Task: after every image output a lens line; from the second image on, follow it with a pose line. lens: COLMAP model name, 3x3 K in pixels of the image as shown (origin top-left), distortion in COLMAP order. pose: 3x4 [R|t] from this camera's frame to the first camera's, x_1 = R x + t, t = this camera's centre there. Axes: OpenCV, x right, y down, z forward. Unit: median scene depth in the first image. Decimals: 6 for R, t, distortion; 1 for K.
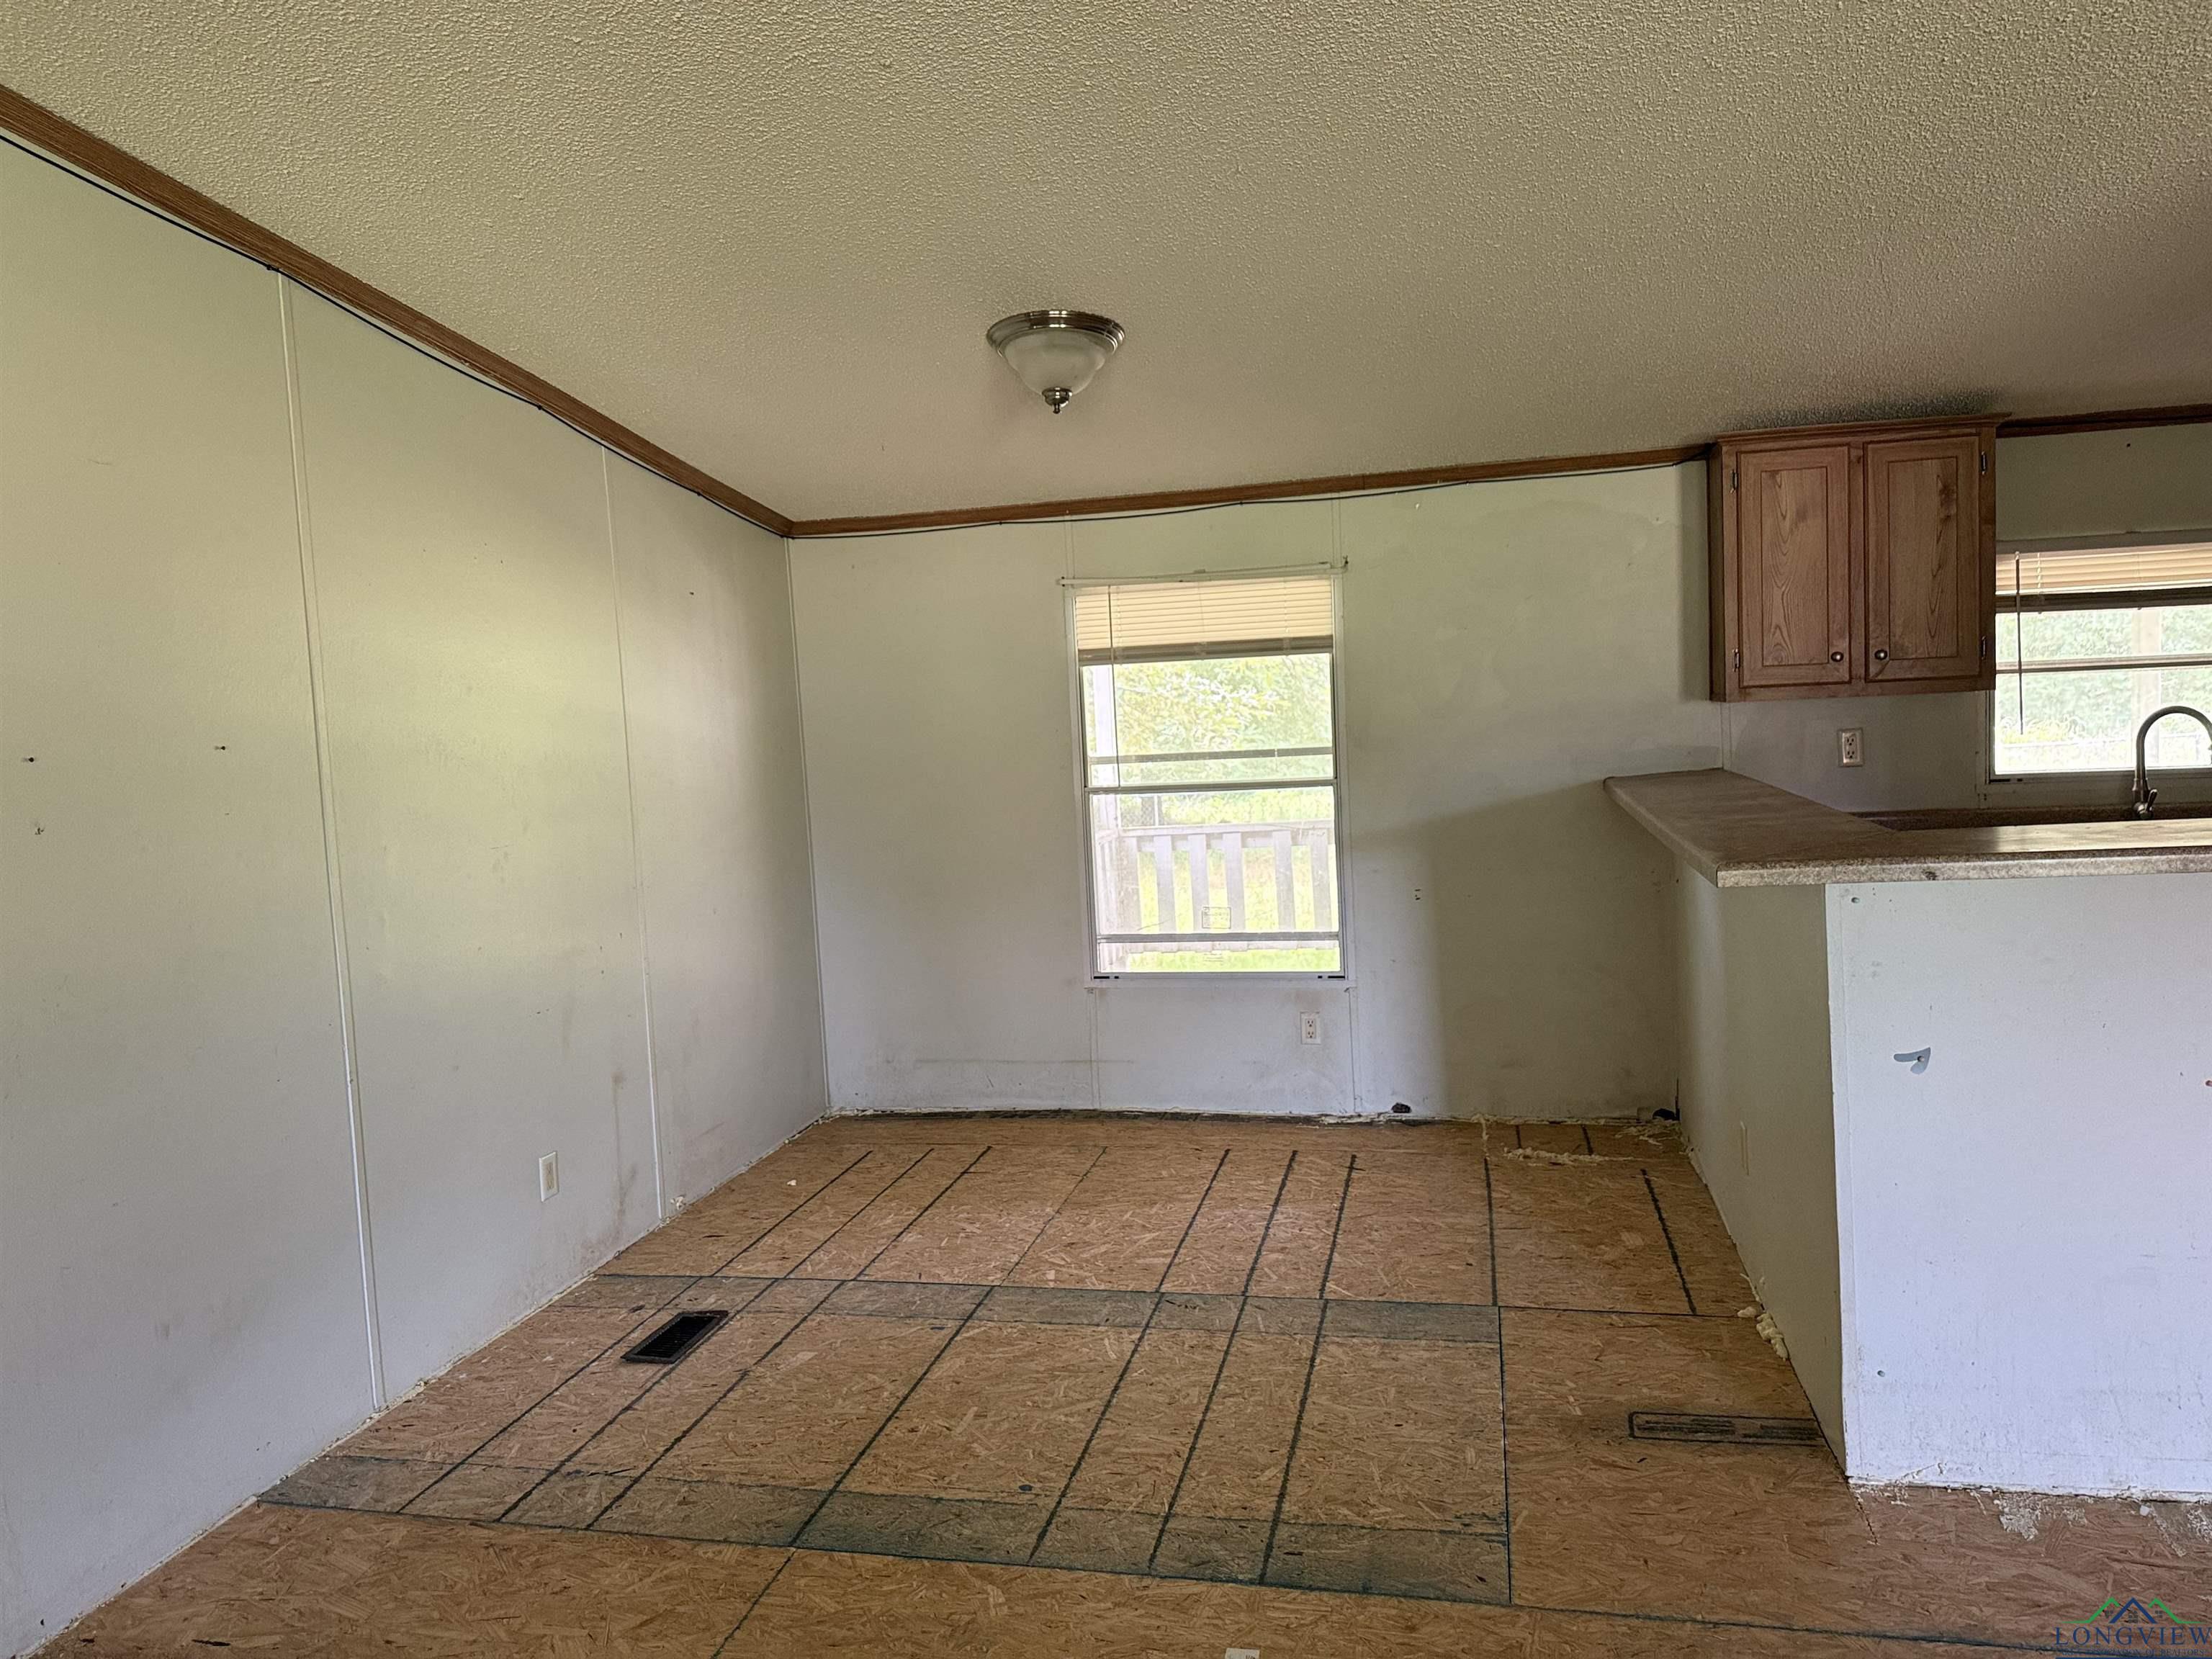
lens RADIAL K [[1576.5, 0, 1108.7], [0, 1576.5, 826.8], [0, 0, 1]] dist [0.020136, -0.022877]
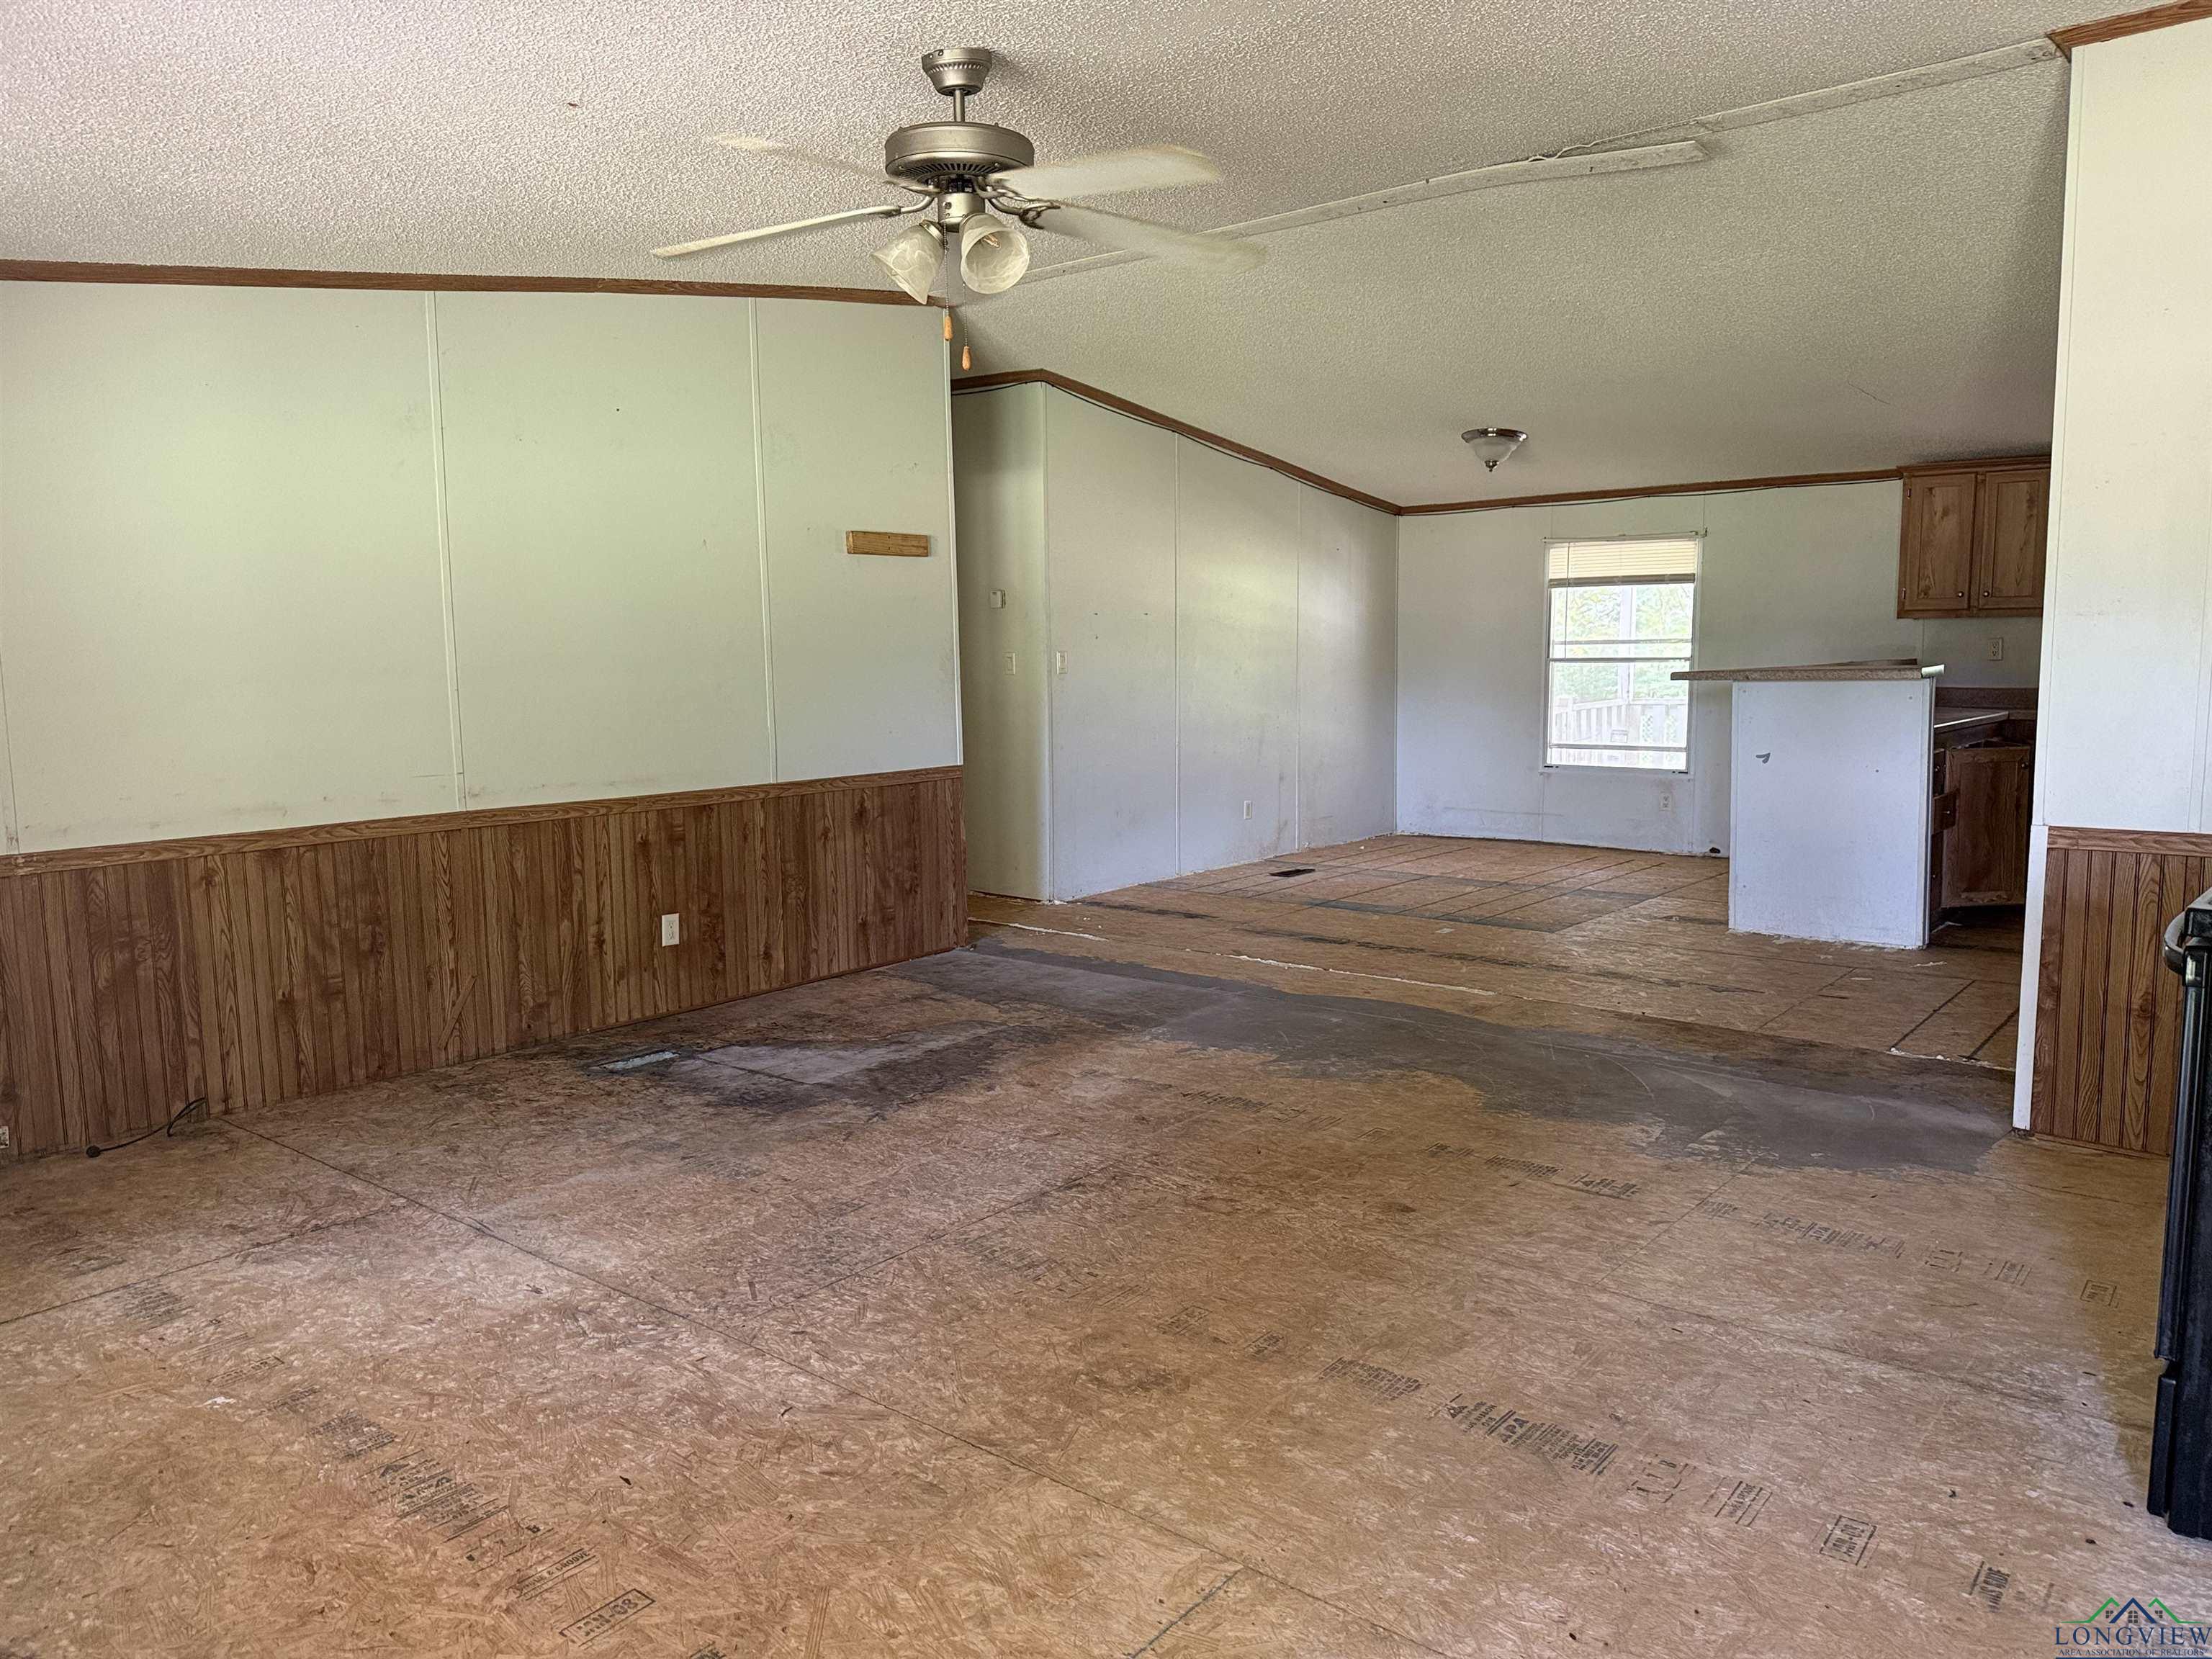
lens RADIAL K [[1536.5, 0, 1119.6], [0, 1536.5, 843.4], [0, 0, 1]] dist [0.153518, -0.274186]
pose [[0.899229, 0.098053, -0.426348, 0.335902], [-0.068667, 0.994114, 0.083801, 0.073213], [0.432055, -0.046080, 0.900669, -0.843603]]
